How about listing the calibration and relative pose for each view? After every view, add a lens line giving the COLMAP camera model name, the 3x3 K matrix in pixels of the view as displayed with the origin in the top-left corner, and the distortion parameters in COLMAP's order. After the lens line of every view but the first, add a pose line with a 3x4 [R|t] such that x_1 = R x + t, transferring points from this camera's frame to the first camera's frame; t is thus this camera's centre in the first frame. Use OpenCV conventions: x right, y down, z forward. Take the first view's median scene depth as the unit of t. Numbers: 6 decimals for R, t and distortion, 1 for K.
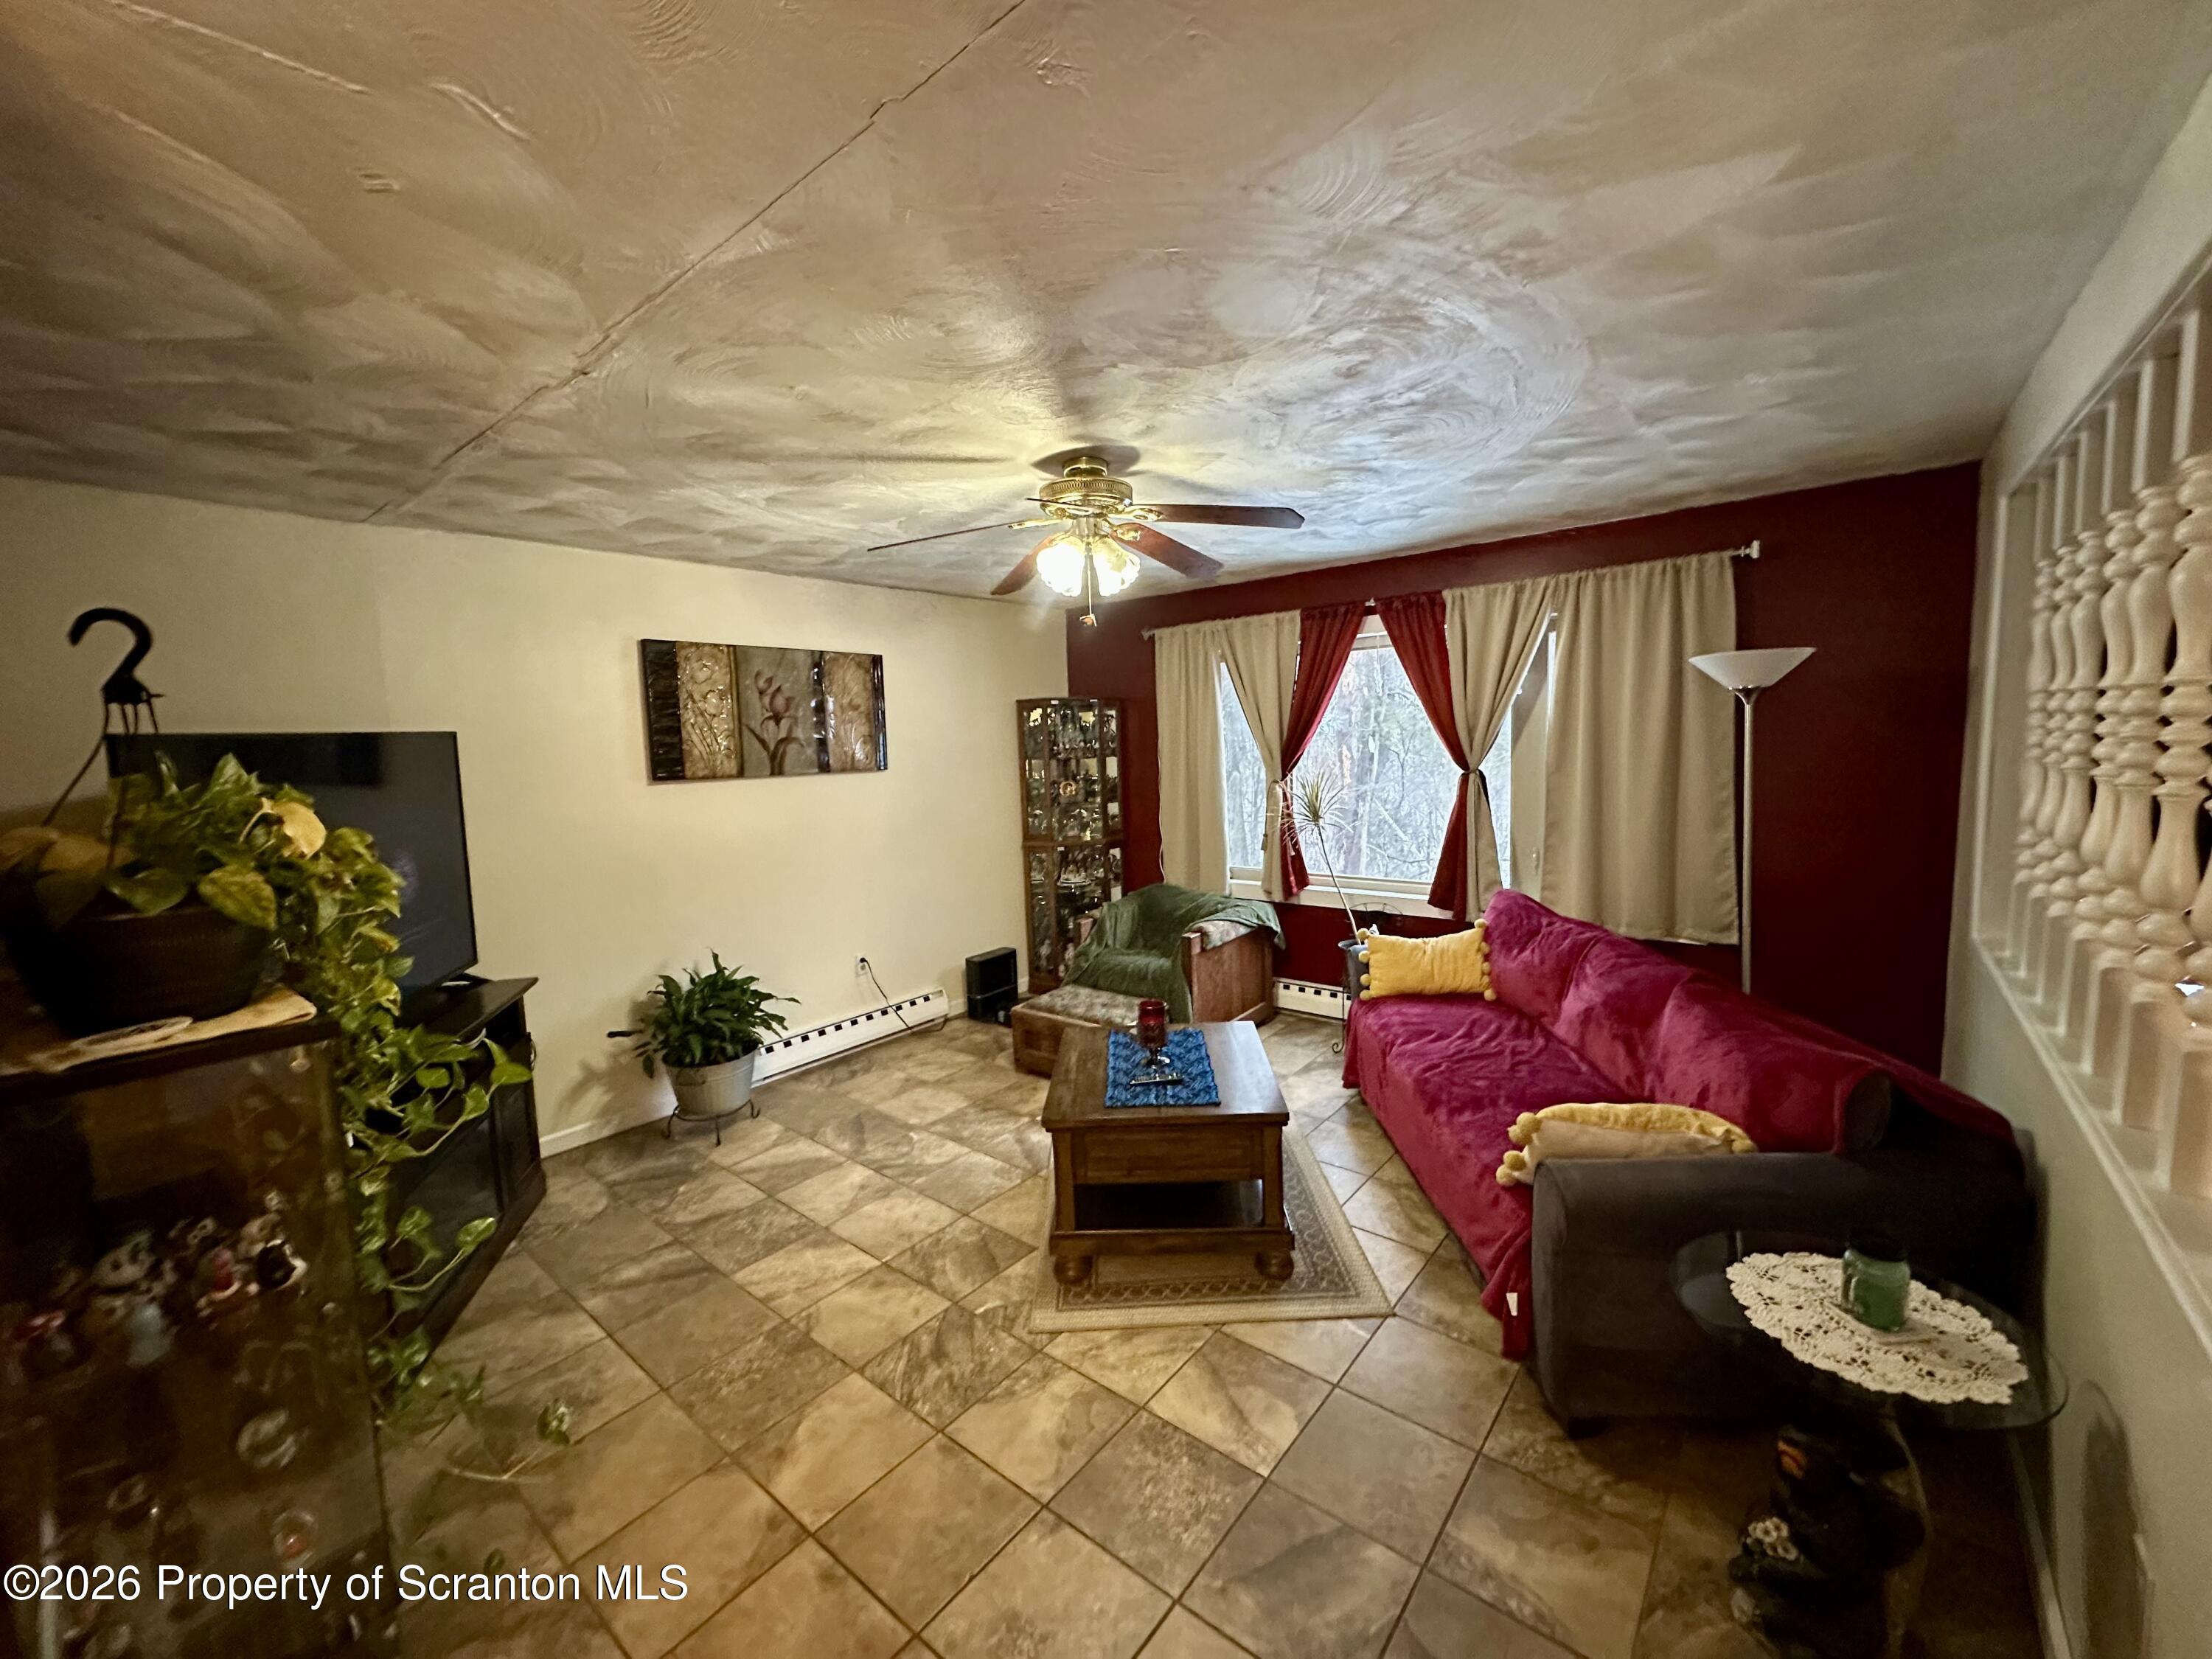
lens RADIAL K [[879.8, 0, 1107.2], [0, 879.8, 831.1], [0, 0, 1]] dist [-0.001444, -0.000042]
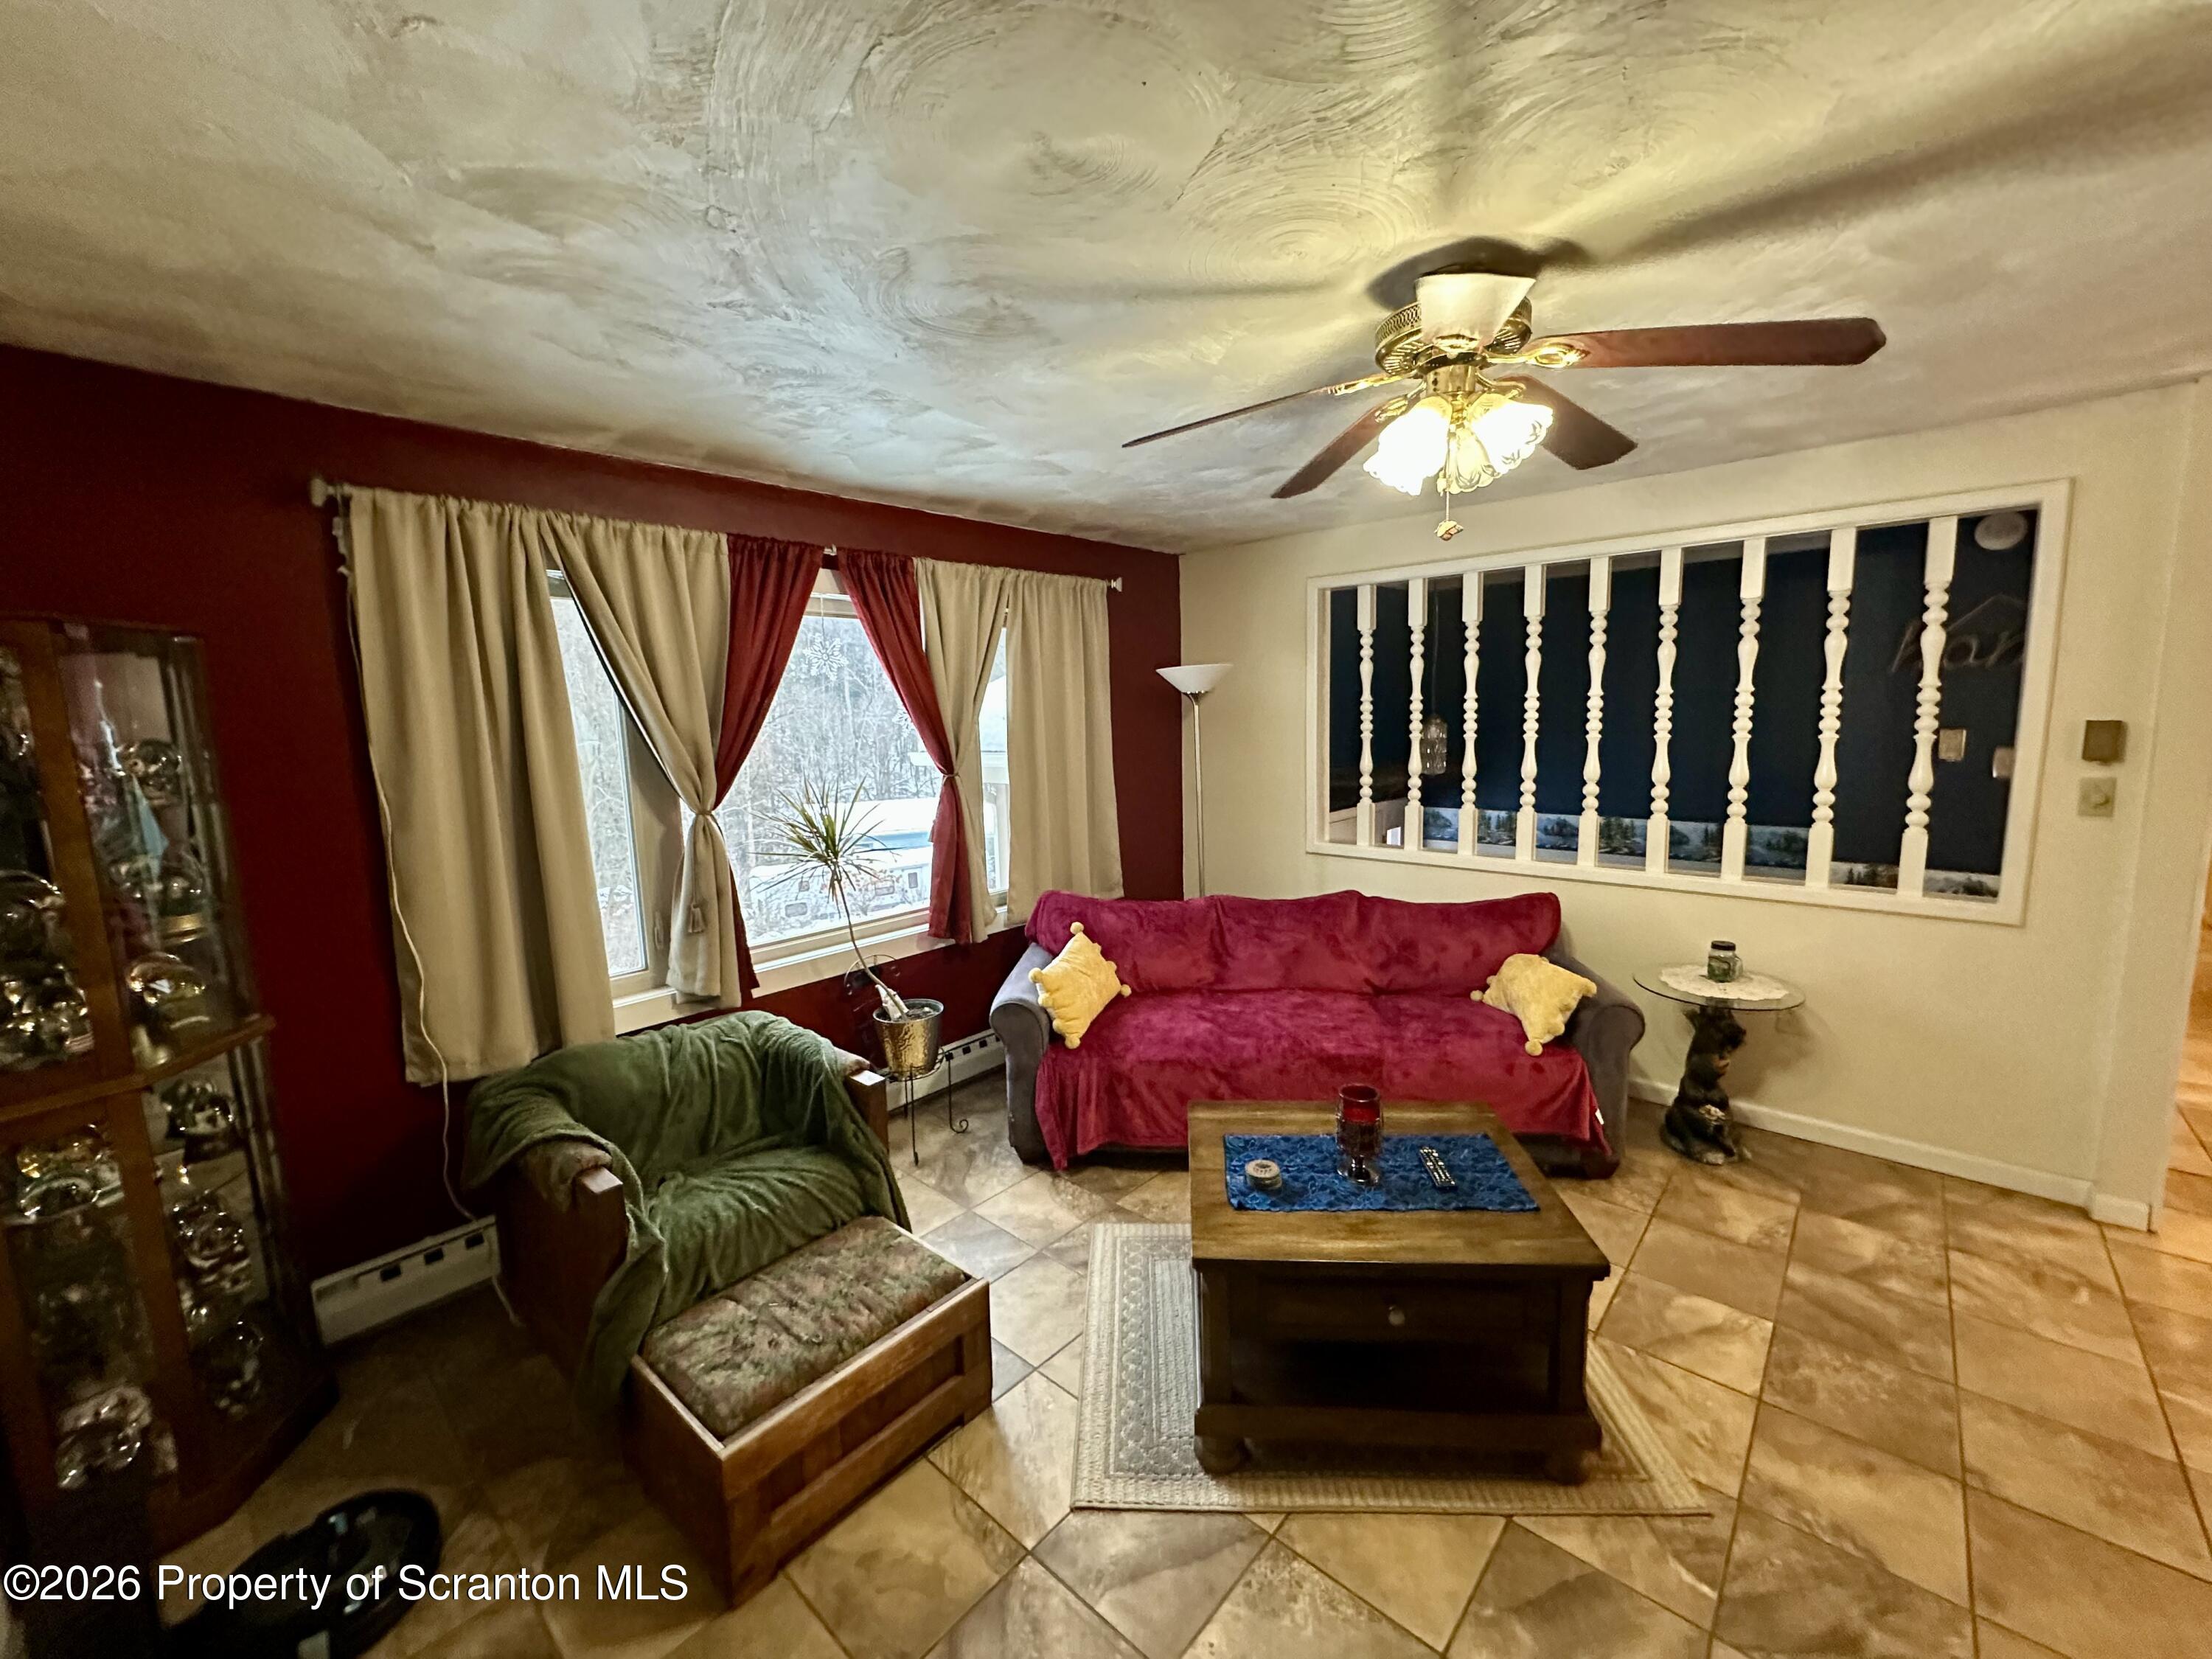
lens RADIAL K [[878.2, 0, 1102.7], [0, 878.2, 819.9], [0, 0, 1]] dist [0.002692, 0.000267]
pose [[0.042134, -0.097562, 0.994337, -0.560430], [0.119638, 0.988553, 0.091925, -0.102624], [-0.991923, 0.115087, 0.053324, 0.989530]]
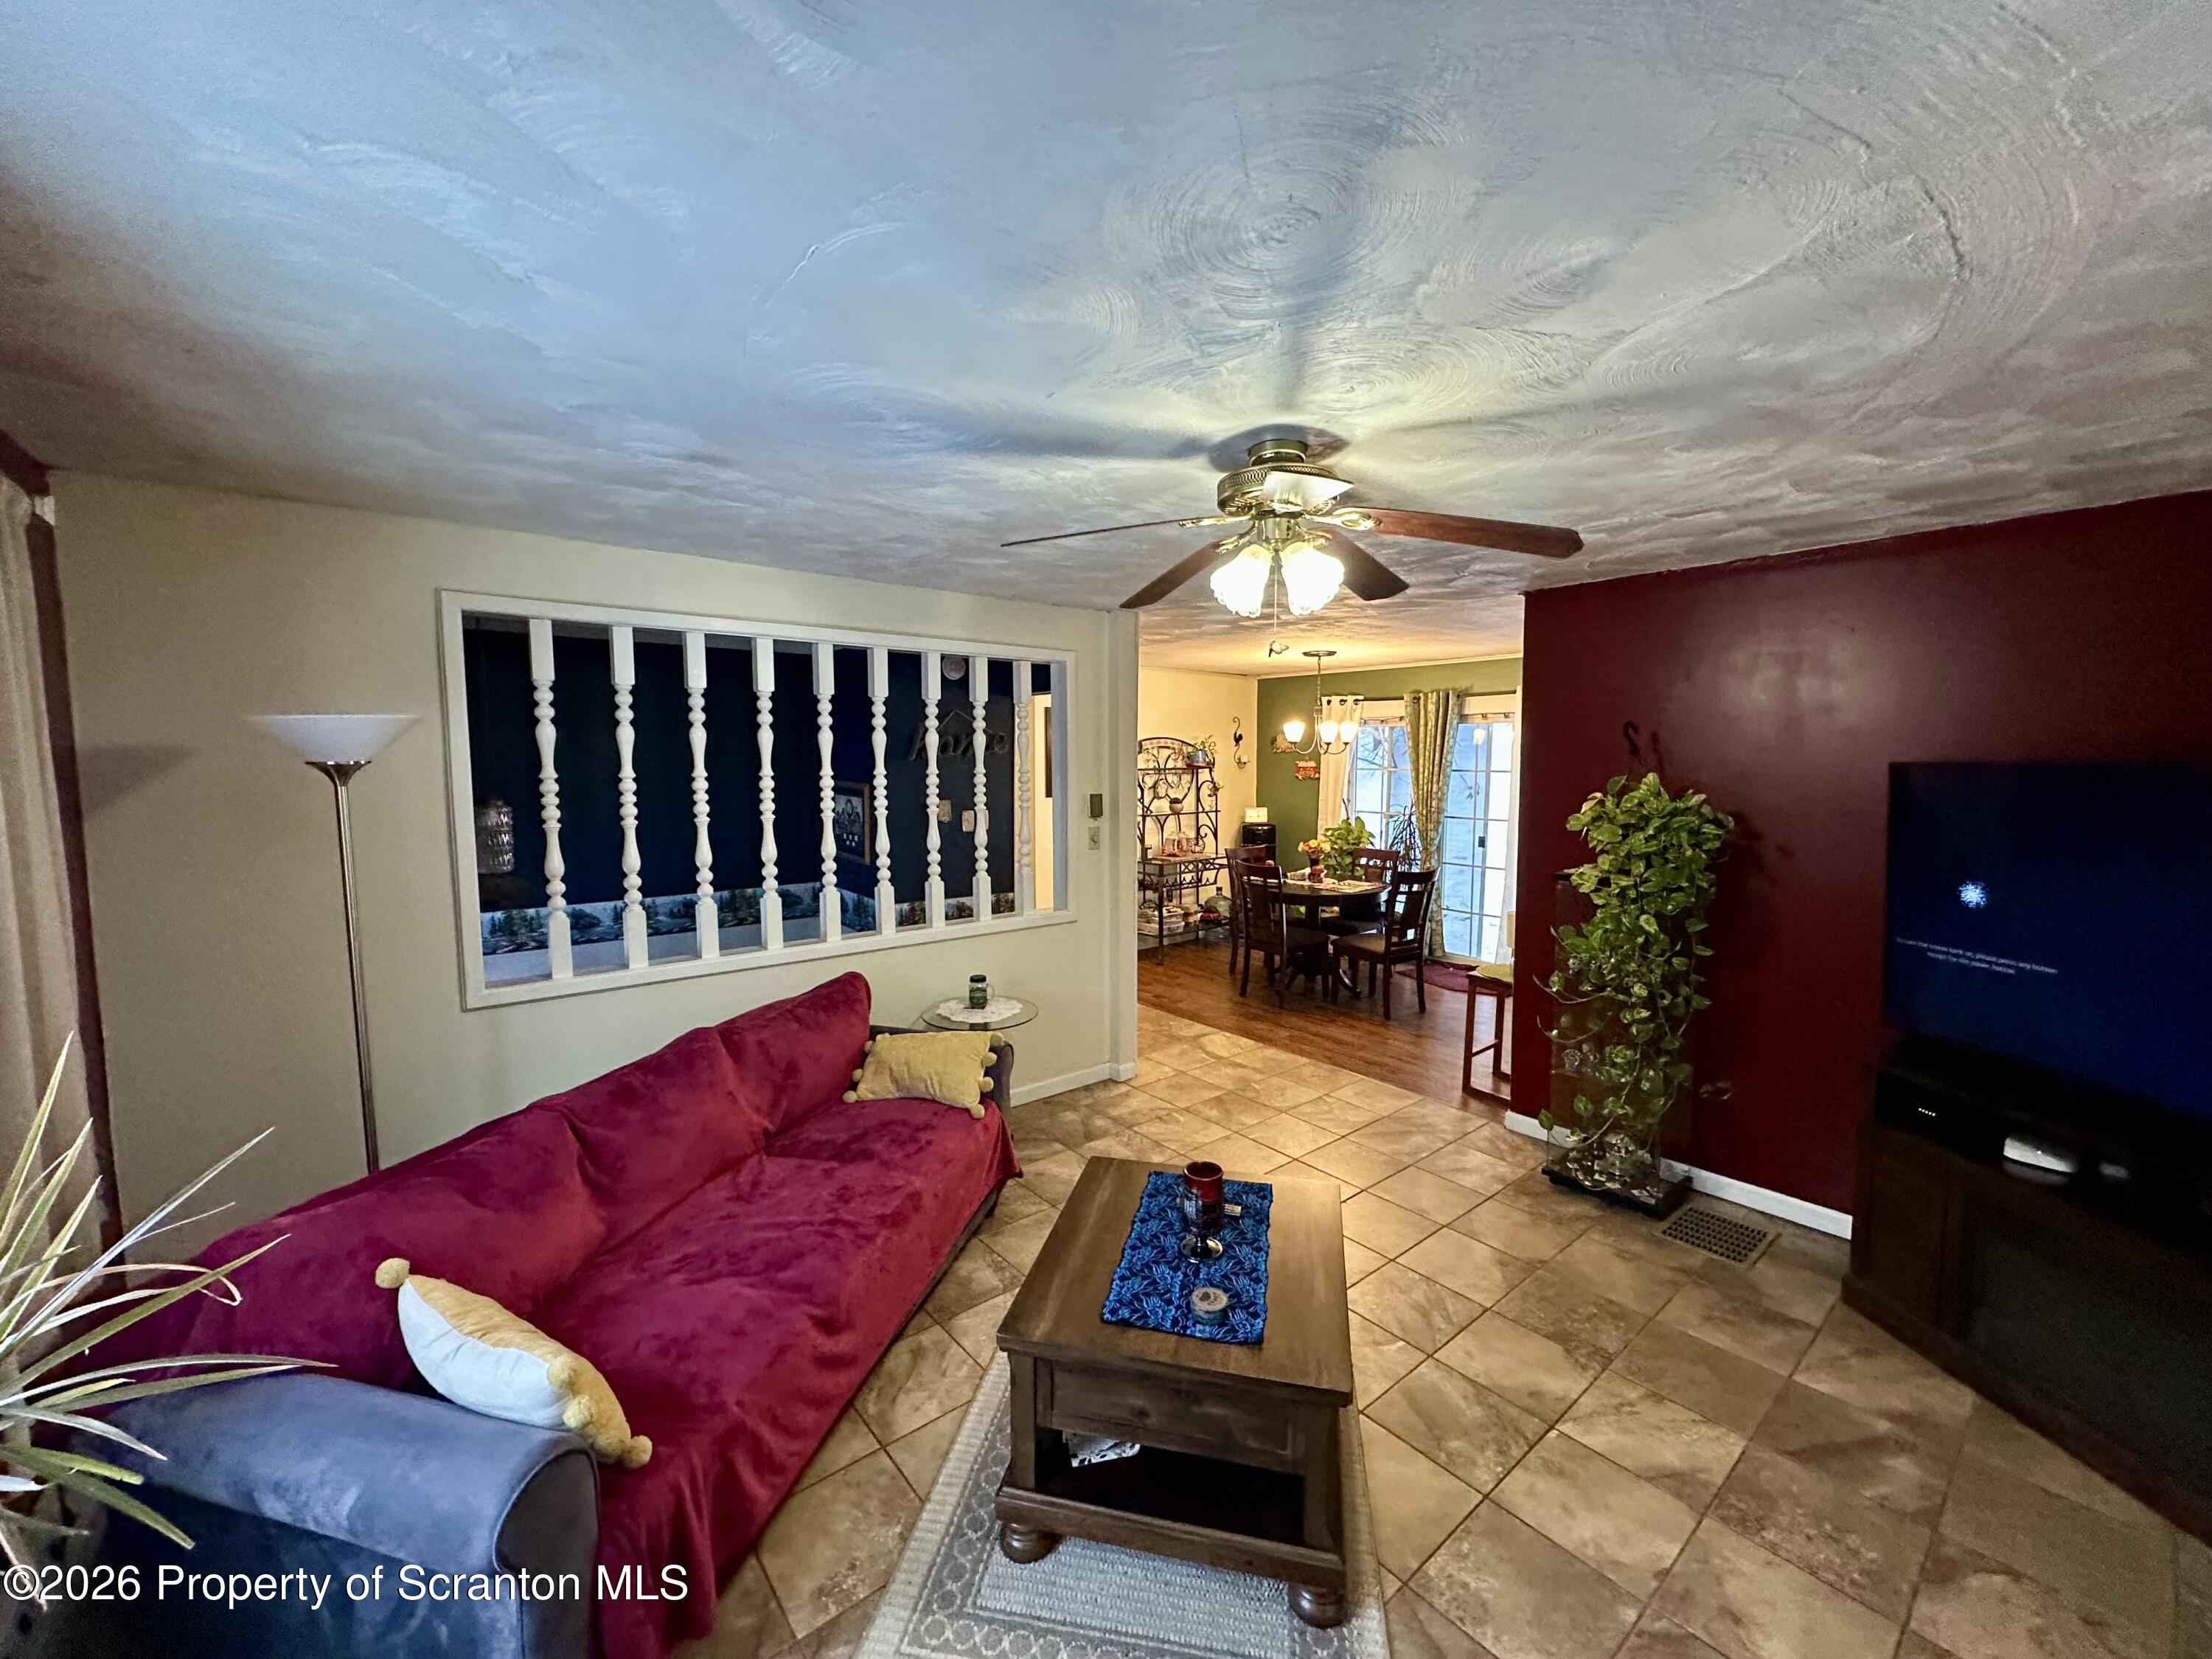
lens RADIAL K [[879.8, 0, 1107.2], [0, 879.8, 831.1], [0, 0, 1]] dist [-0.001444, -0.000042]
pose [[-0.981655, 0.025656, 0.188934, -0.011633], [0.057762, 0.984357, 0.166448, -0.174949], [-0.181708, 0.174307, -0.967781, 1.440192]]
